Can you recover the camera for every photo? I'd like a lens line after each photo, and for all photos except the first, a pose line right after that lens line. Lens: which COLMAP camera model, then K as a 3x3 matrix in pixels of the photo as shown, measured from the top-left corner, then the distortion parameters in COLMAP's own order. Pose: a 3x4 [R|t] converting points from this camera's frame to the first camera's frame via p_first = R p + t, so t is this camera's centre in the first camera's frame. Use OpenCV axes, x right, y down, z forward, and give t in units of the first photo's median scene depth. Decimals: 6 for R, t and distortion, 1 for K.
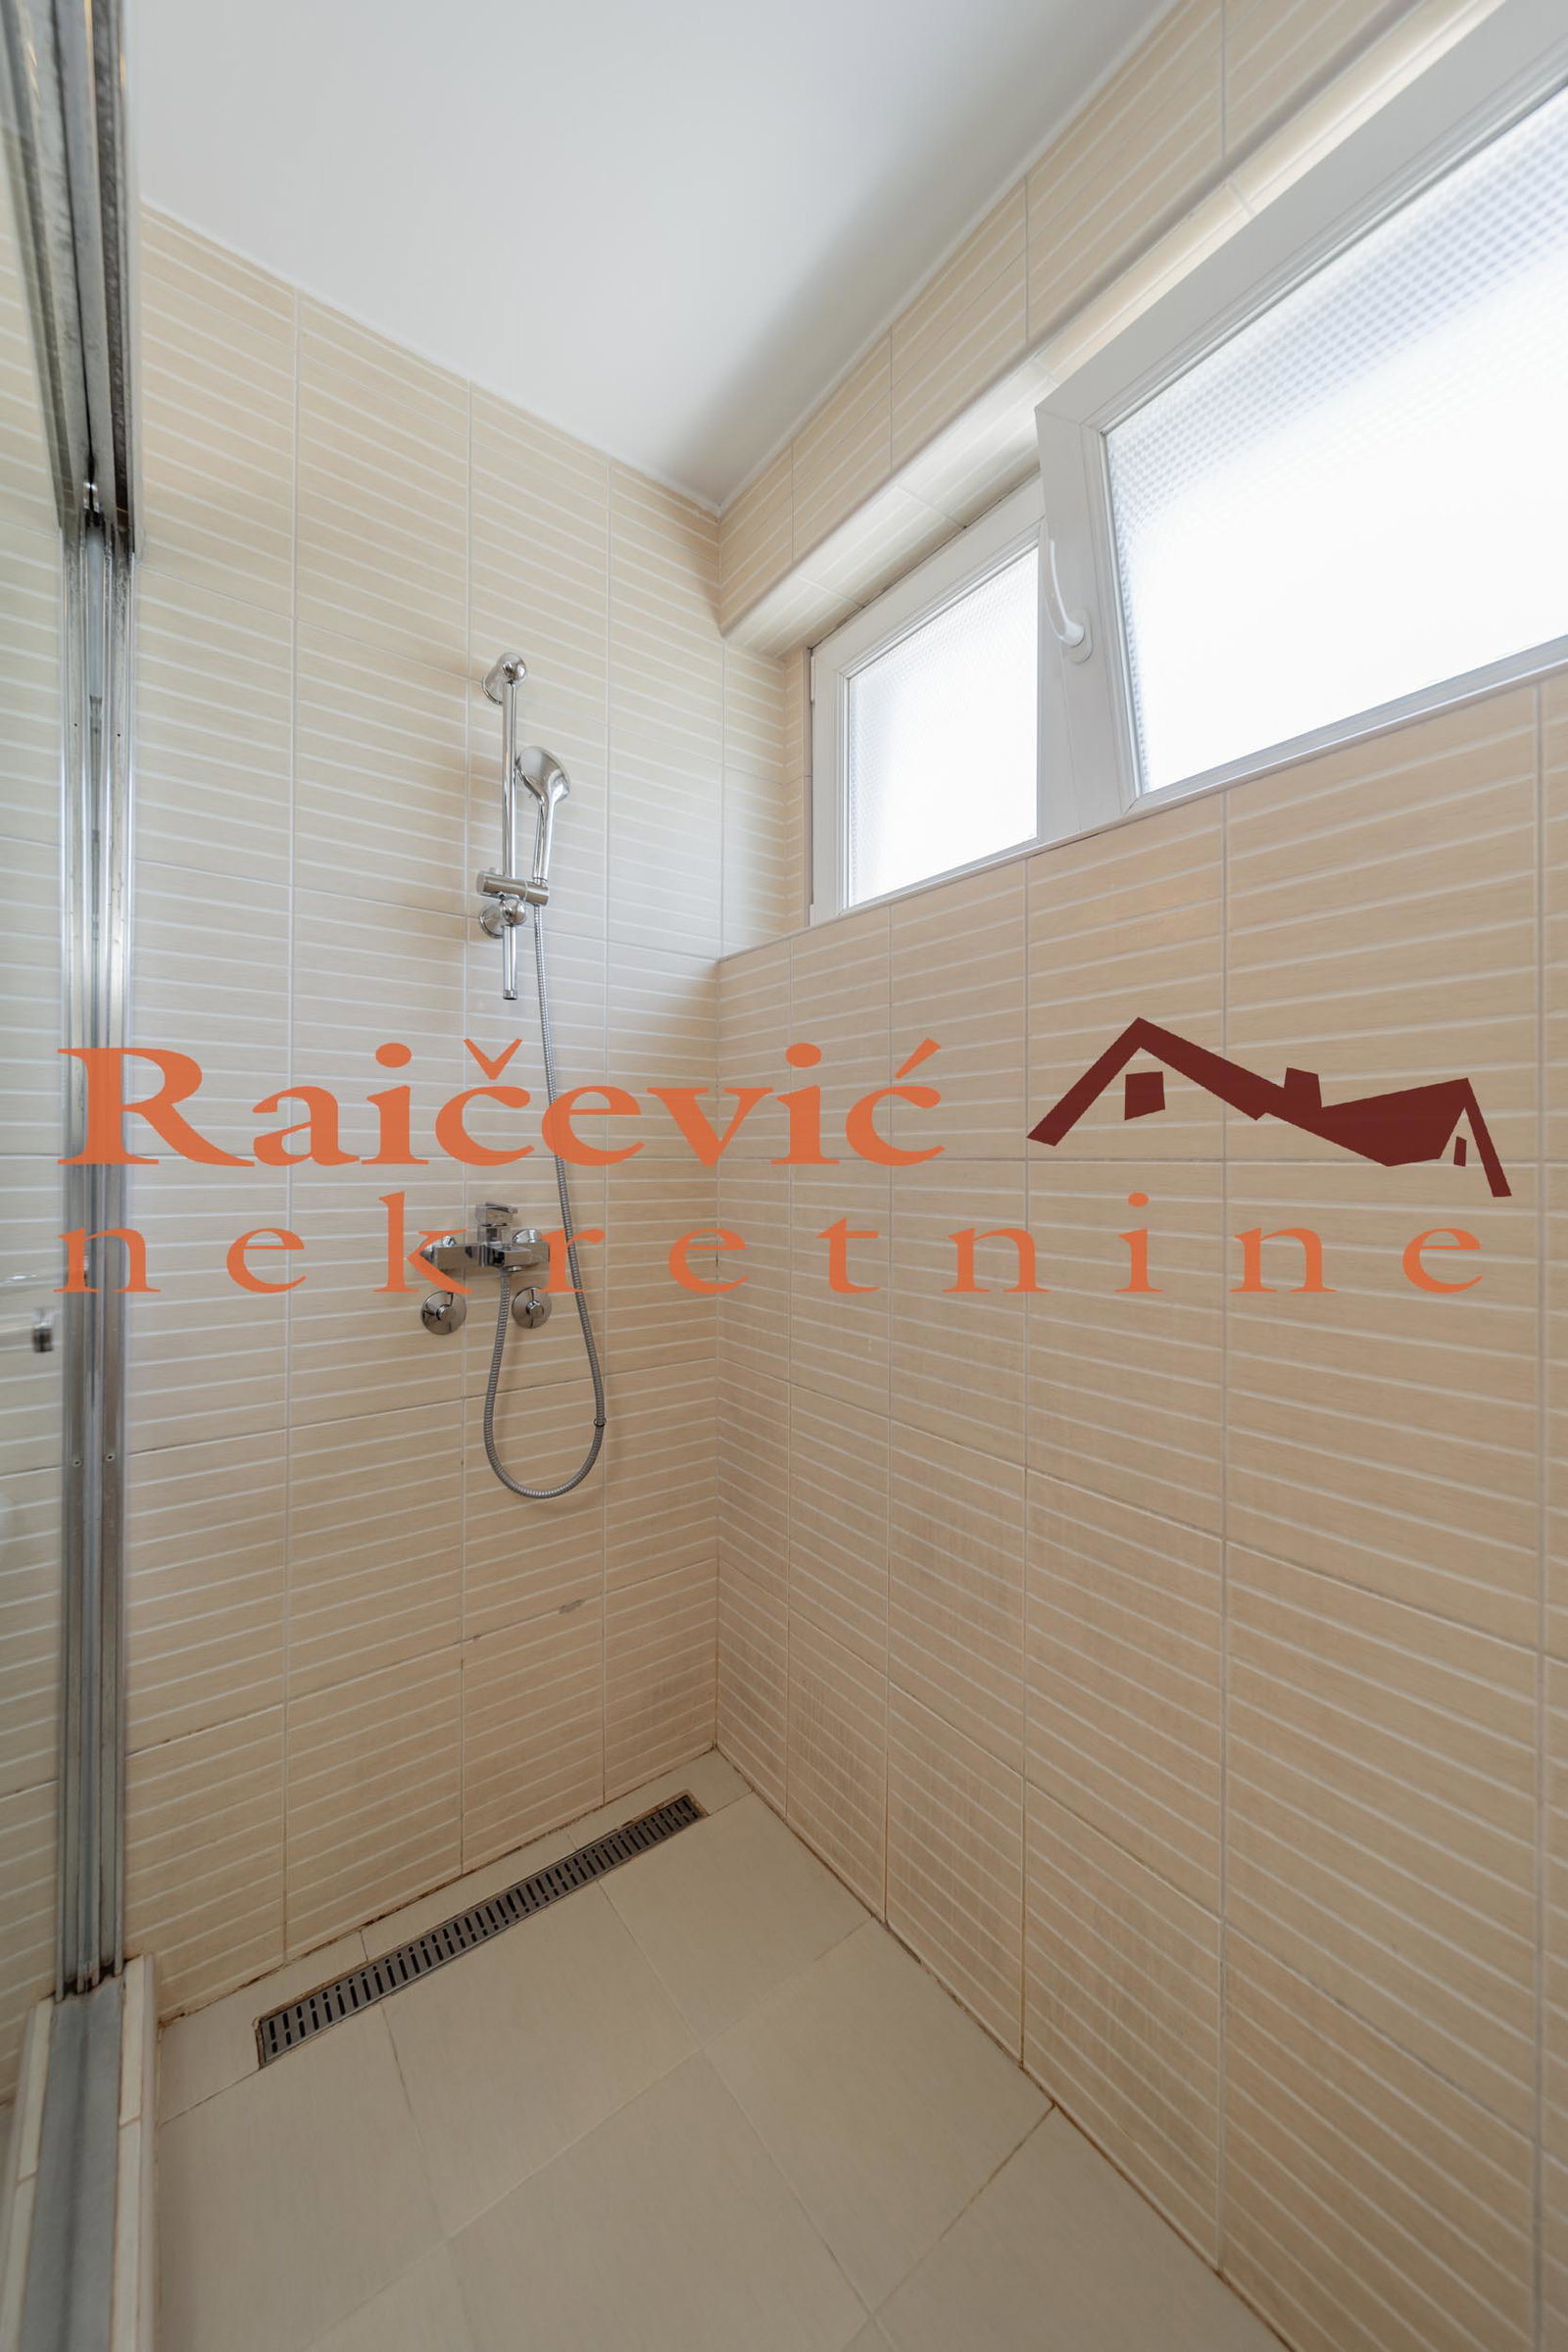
lens RADIAL K [[821.9, 0, 769.1], [0, 821.9, 1144.2], [0, 0, 1]] dist [-0.001612, -0.000132]
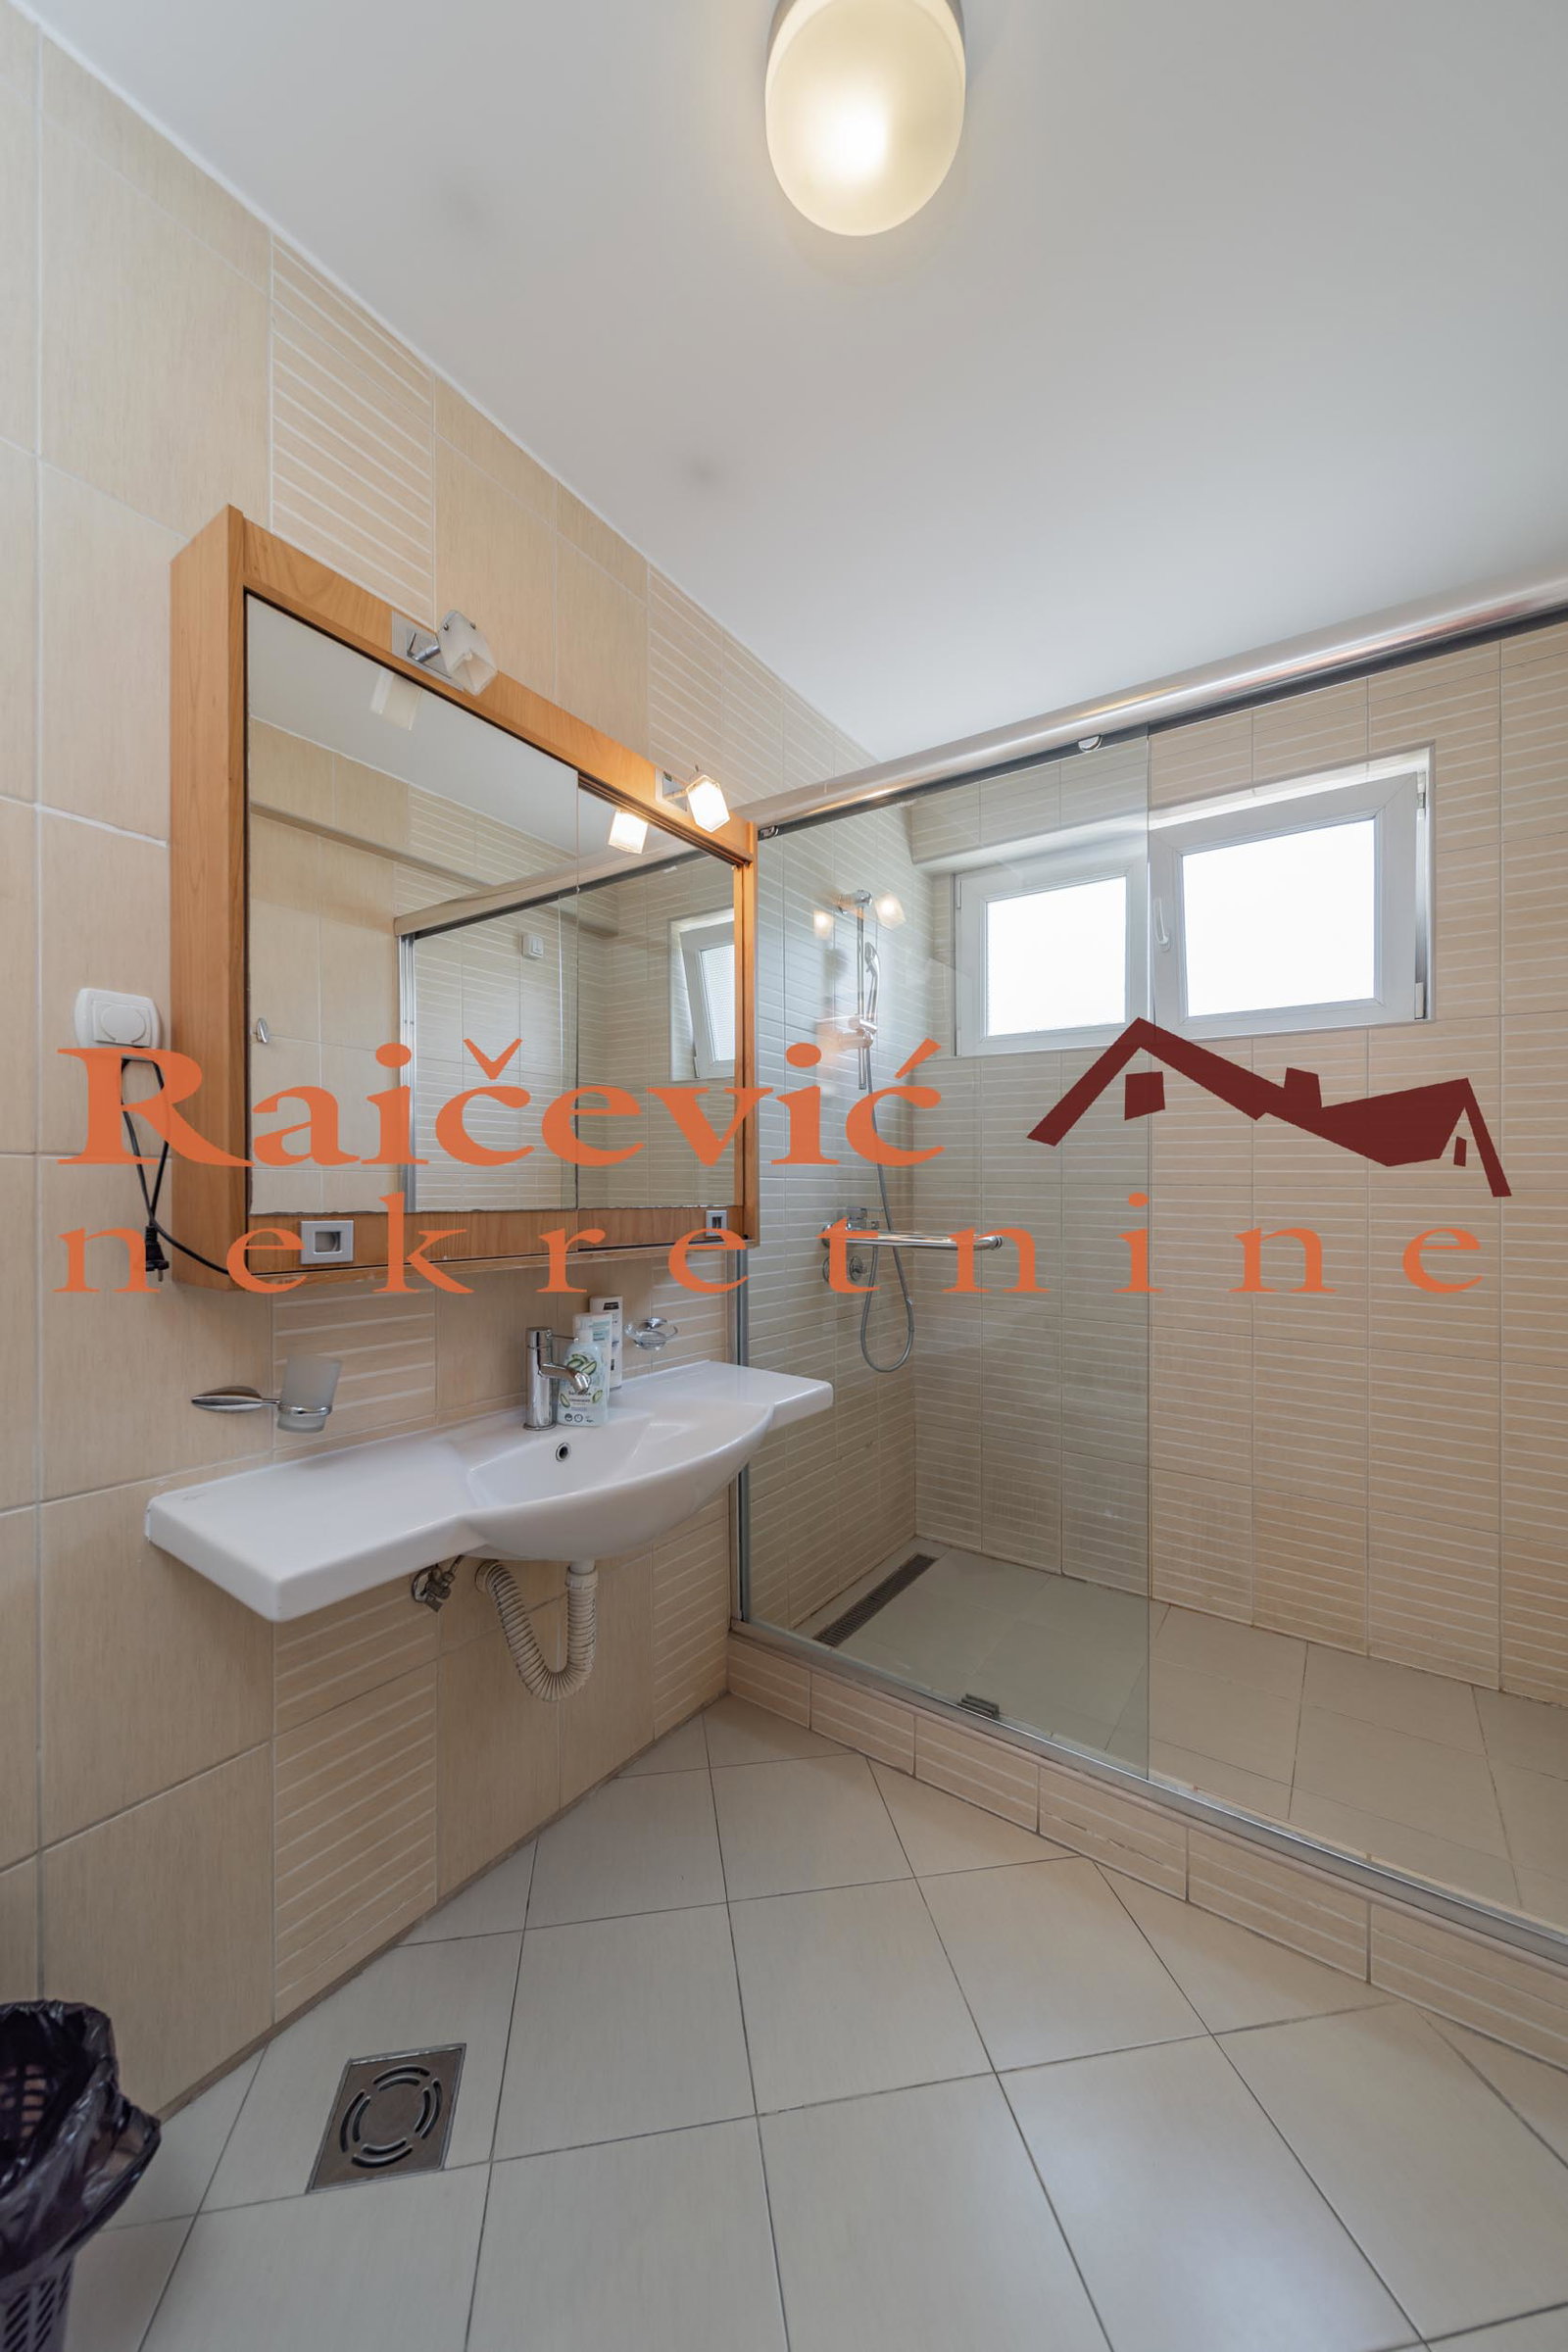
lens RADIAL K [[821.9, 0, 783.9], [0, 821.9, 1156.5], [0, 0, 1]] dist [-0.001612, -0.000132]
pose [[0.951126, 0.022615, 0.307973, -1.167780], [-0.018699, 0.999703, -0.015661, -0.003110], [-0.308235, 0.009137, 0.951266, -0.699779]]
